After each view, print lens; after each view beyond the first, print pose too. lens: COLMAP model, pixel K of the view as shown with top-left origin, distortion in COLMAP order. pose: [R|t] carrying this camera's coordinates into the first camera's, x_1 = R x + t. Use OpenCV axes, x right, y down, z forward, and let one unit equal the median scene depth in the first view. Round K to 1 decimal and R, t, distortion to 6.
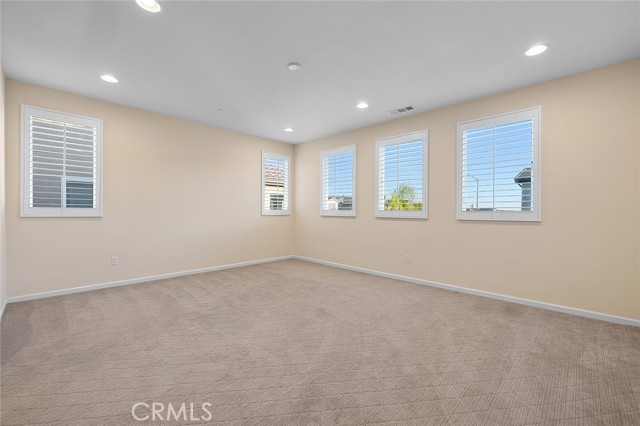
lens RADIAL K [[279.9, 0, 317.5], [0, 279.9, 210.1], [0, 0, 1]] dist [-0.001381, -0.000333]
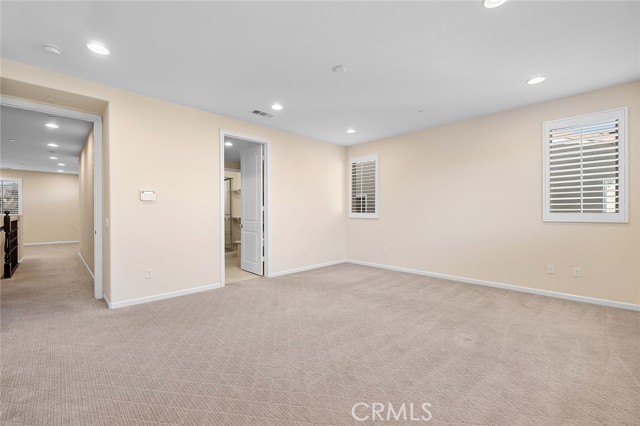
lens RADIAL K [[279.9, 0, 319.2], [0, 279.9, 214.2], [0, 0, 1]] dist [-0.001381, -0.000333]
pose [[-0.053764, -0.005748, -0.998537, 0.738112], [0.000711, 0.999983, -0.005795, 0.008689], [0.998553, -0.001021, -0.053759, 0.799880]]
